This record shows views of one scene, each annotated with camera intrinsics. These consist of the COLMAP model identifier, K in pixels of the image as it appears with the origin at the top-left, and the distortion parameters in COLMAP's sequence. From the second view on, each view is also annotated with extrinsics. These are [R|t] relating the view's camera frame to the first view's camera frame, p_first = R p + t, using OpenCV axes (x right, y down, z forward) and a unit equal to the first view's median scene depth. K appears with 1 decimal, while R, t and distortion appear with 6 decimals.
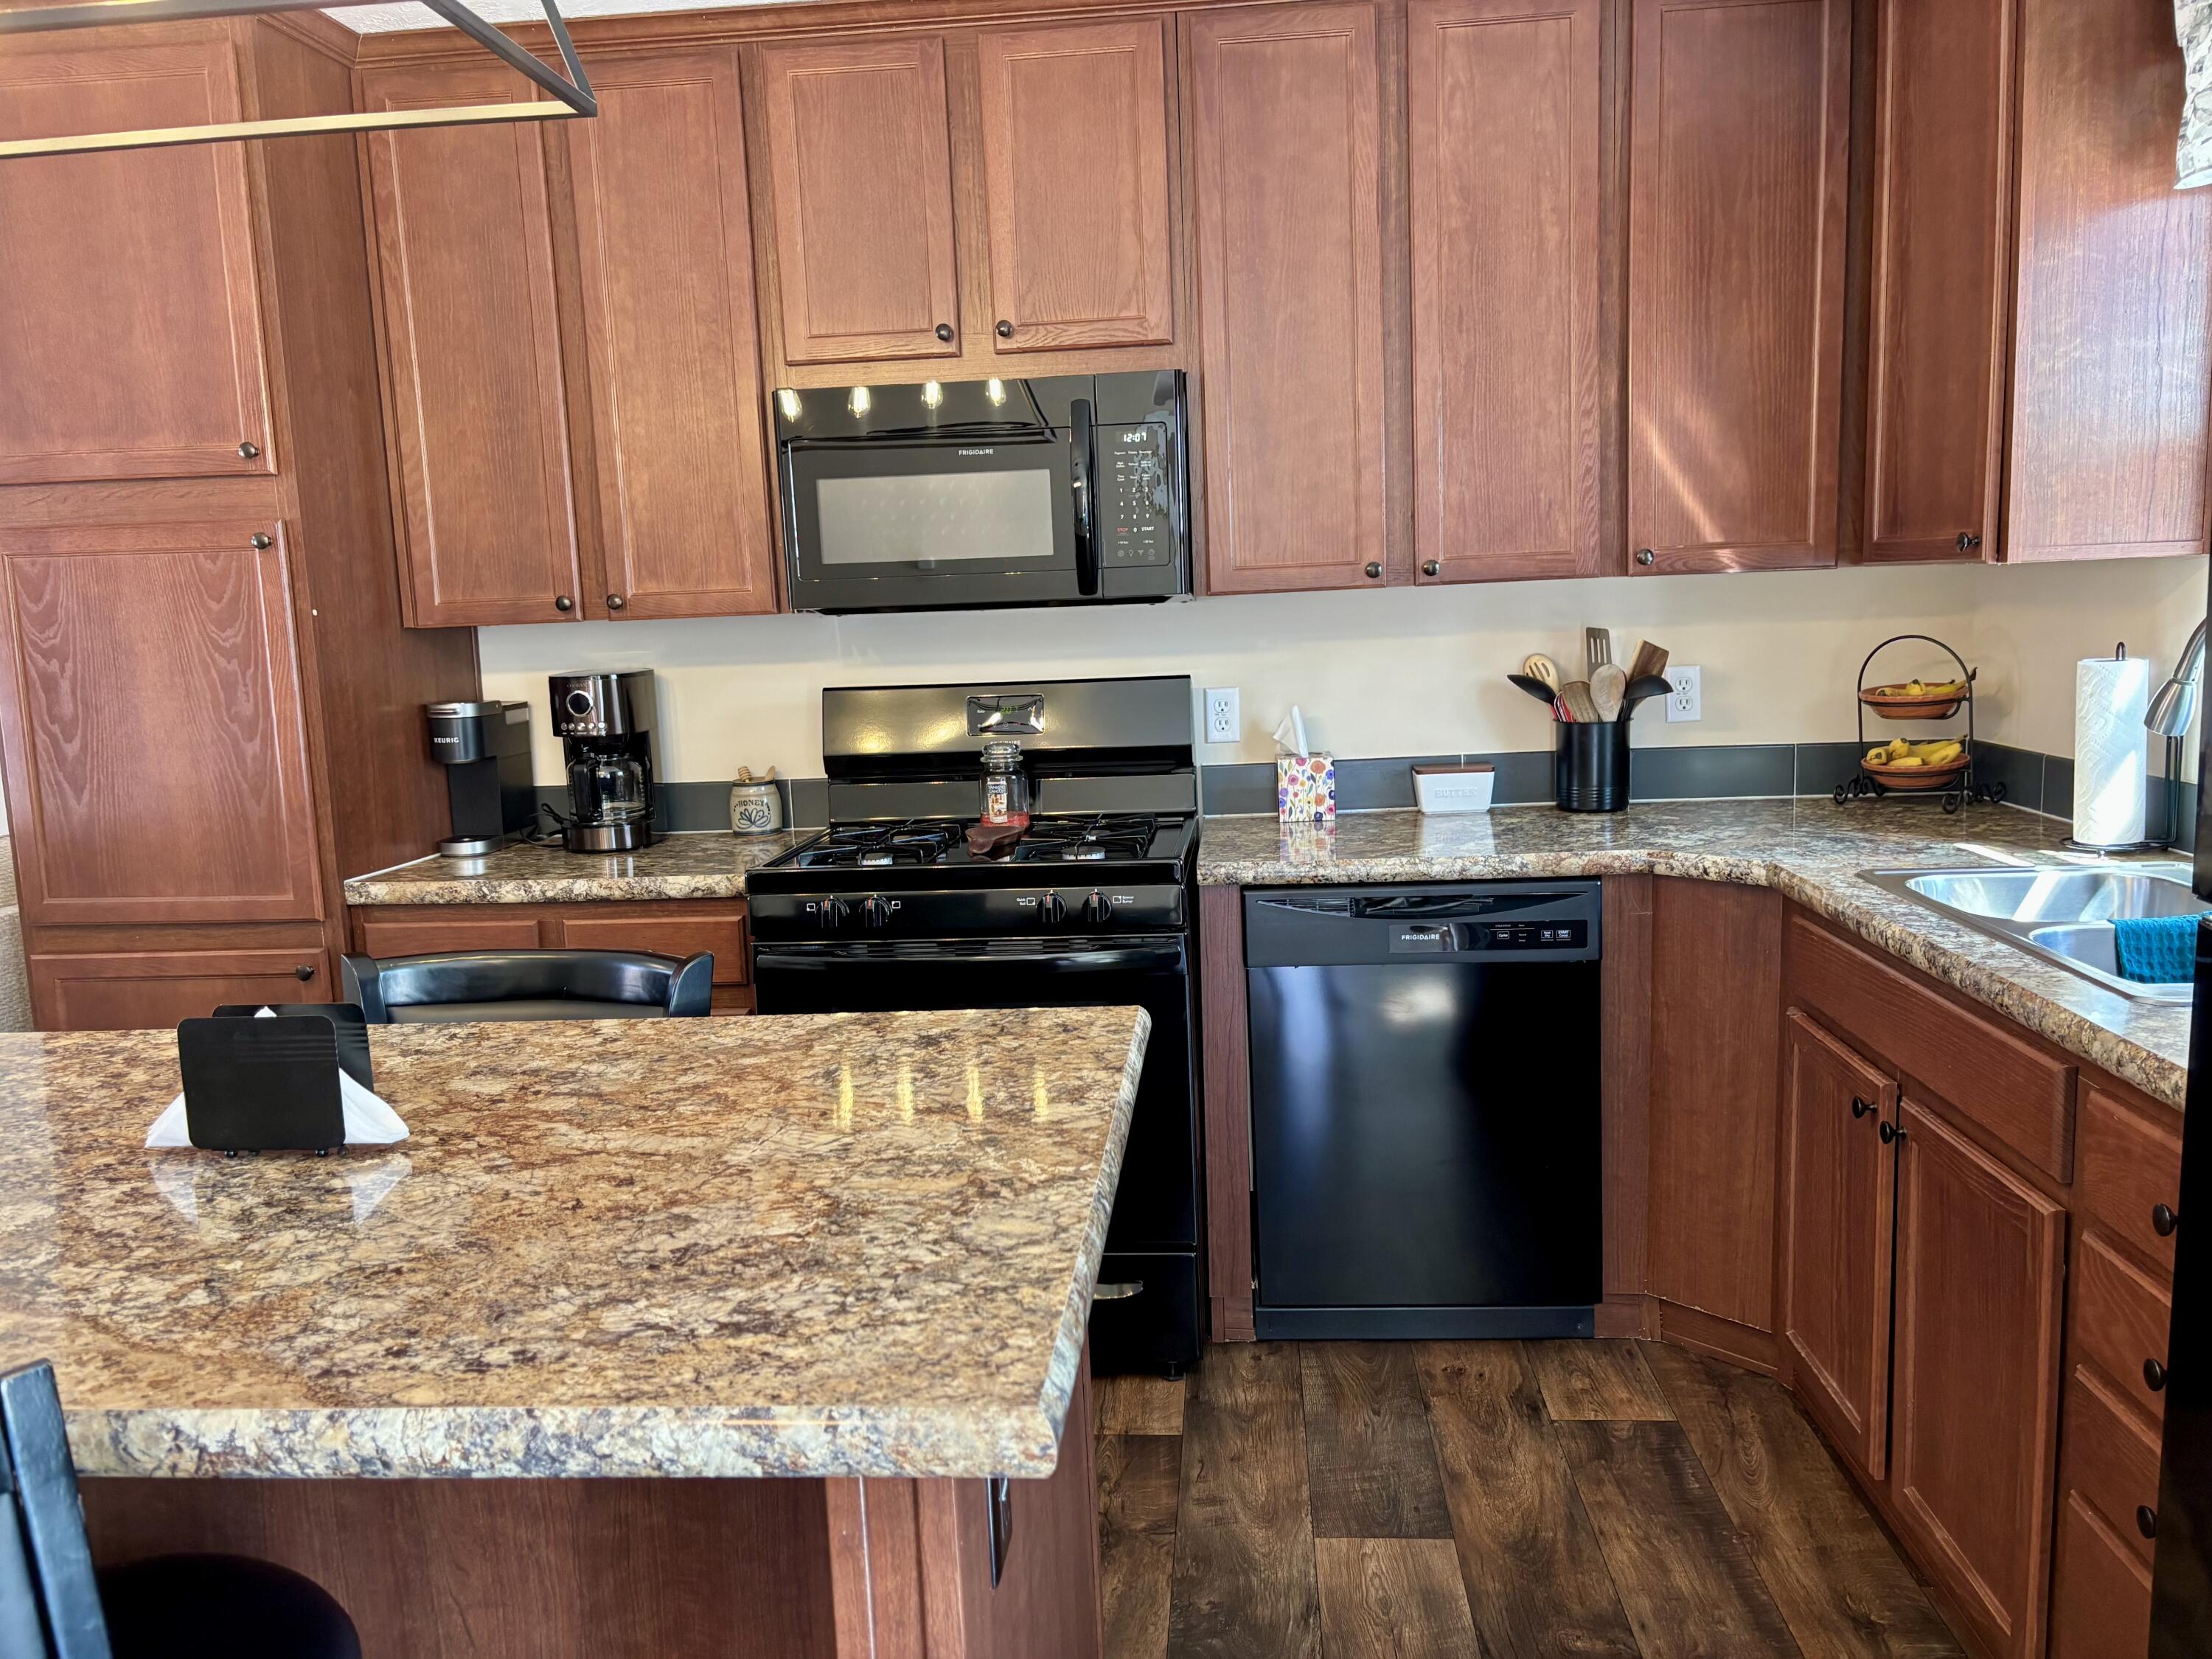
lens RADIAL K [[1648.8, 0, 1104.1], [0, 1648.8, 824.5], [0, 0, 1]] dist [0.023992, -0.025437]
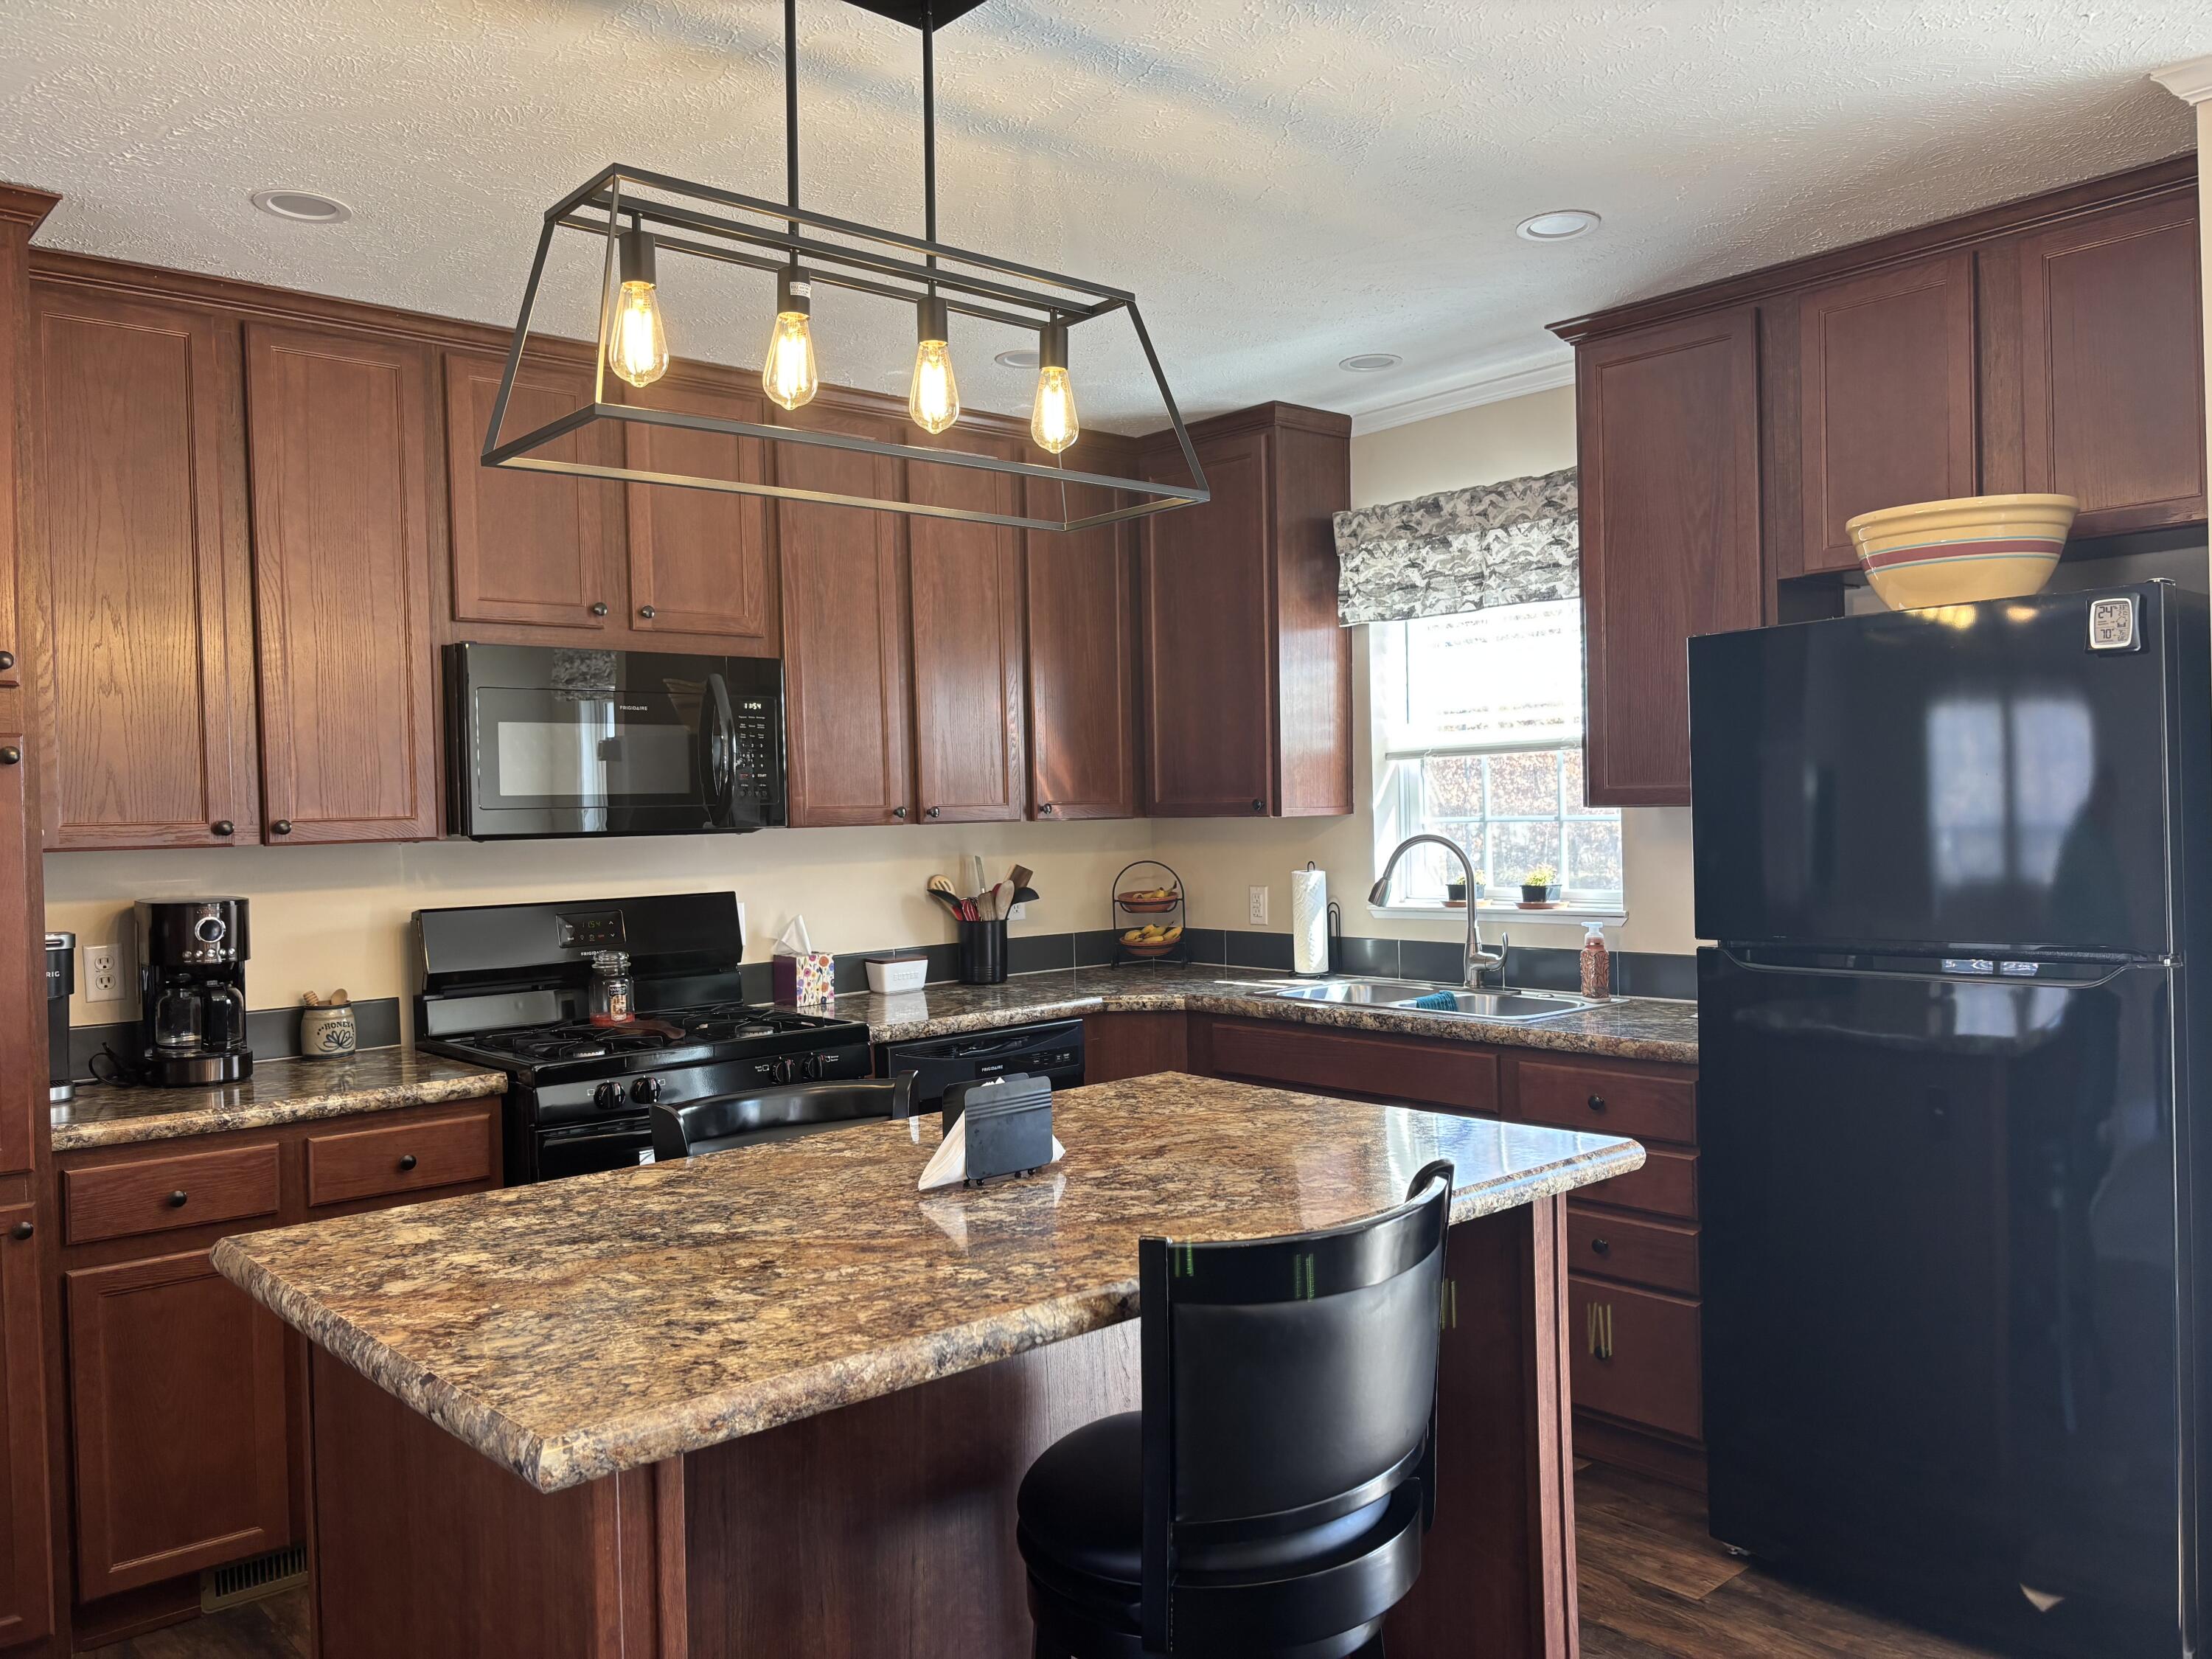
lens RADIAL K [[1648.8, 0, 1125.9], [0, 1648.8, 819.7], [0, 0, 1]] dist [0.023992, -0.025437]
pose [[0.679708, 0.019282, 0.733229, -0.677203], [0.094644, 0.988992, -0.113743, 0.025564], [-0.727351, 0.146708, 0.670401, -0.060277]]
